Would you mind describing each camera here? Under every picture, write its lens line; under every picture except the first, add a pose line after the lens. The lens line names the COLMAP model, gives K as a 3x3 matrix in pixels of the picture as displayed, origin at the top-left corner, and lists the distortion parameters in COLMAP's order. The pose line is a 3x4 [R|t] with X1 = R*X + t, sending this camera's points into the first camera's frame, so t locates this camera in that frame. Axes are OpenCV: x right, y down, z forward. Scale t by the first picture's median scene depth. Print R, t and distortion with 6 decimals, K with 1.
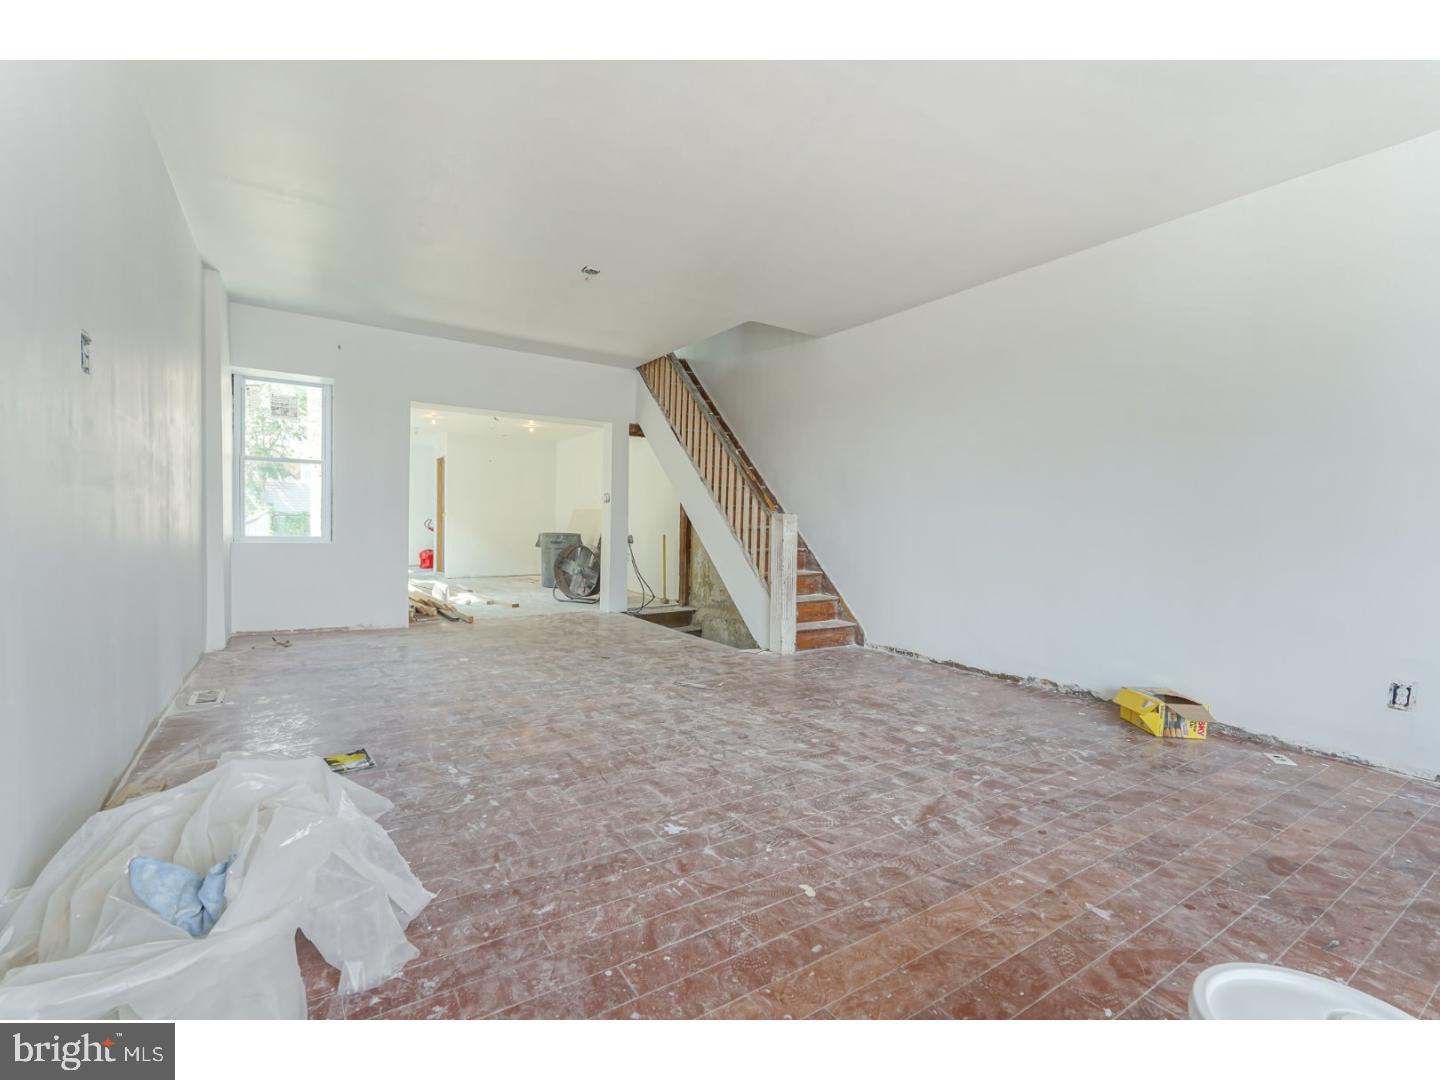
lens RADIAL K [[695.1, 0, 711.3], [0, 695.1, 536.2], [0, 0, 1]] dist [-0.004124, 0.001528]
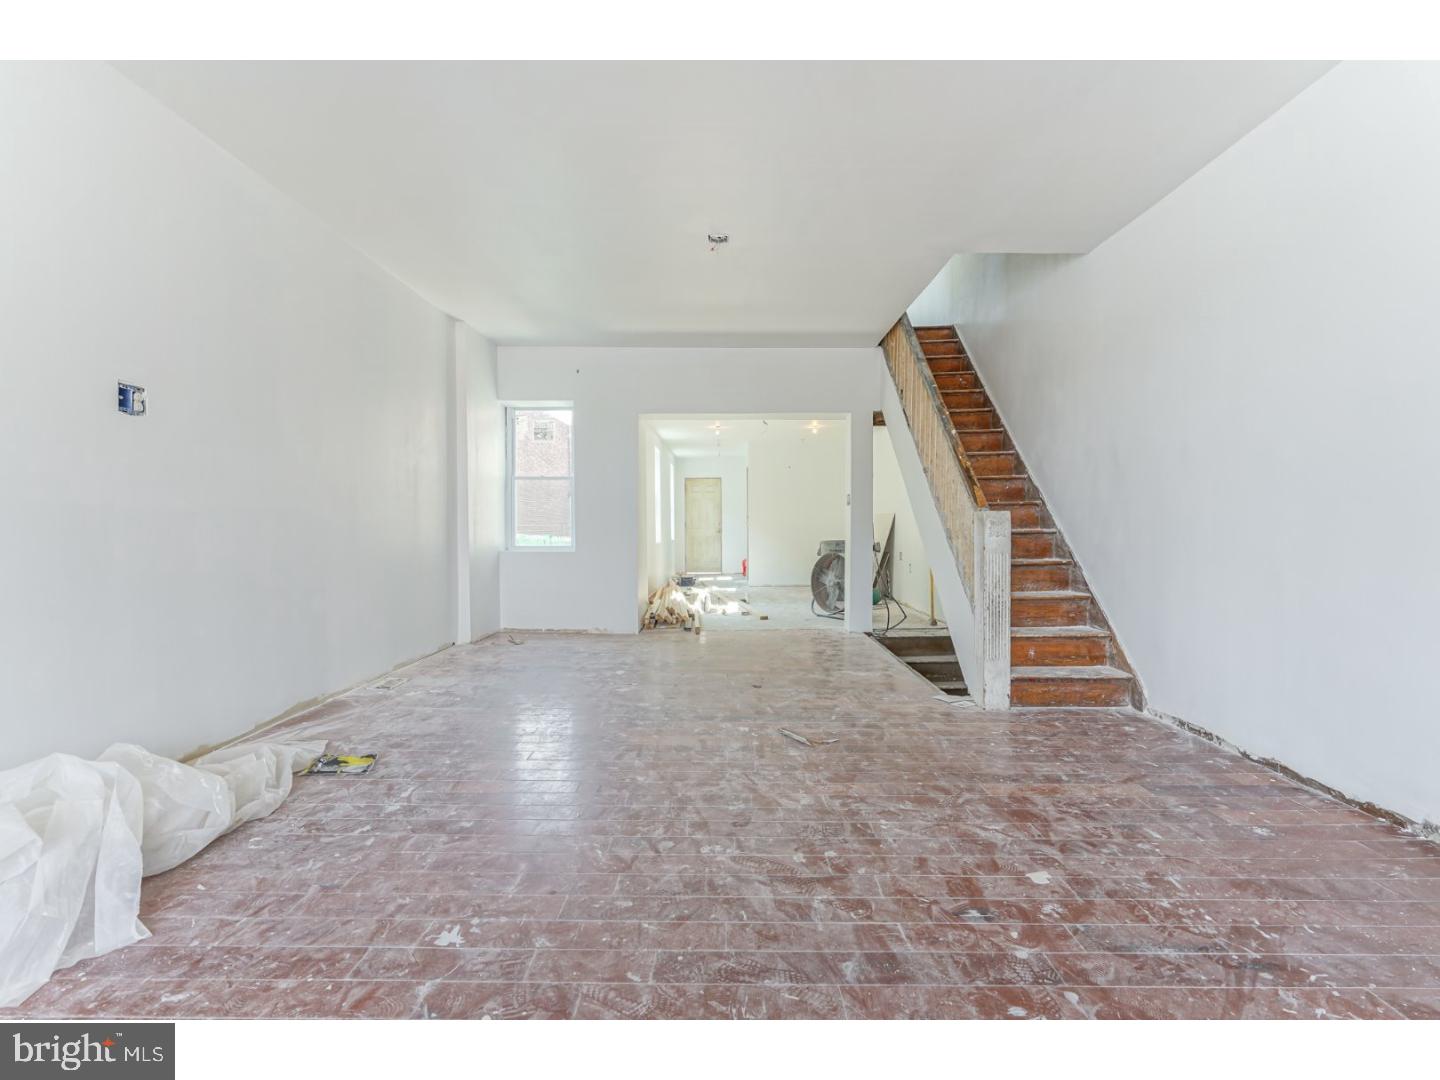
lens RADIAL K [[695.1, 0, 711.3], [0, 695.1, 536.2], [0, 0, 1]] dist [-0.004124, 0.001528]
pose [[0.816728, -0.012192, -0.576893, 0.316639], [0.005514, 0.999896, -0.013325, 0.001706], [0.576996, 0.007702, 0.816711, 0.286822]]
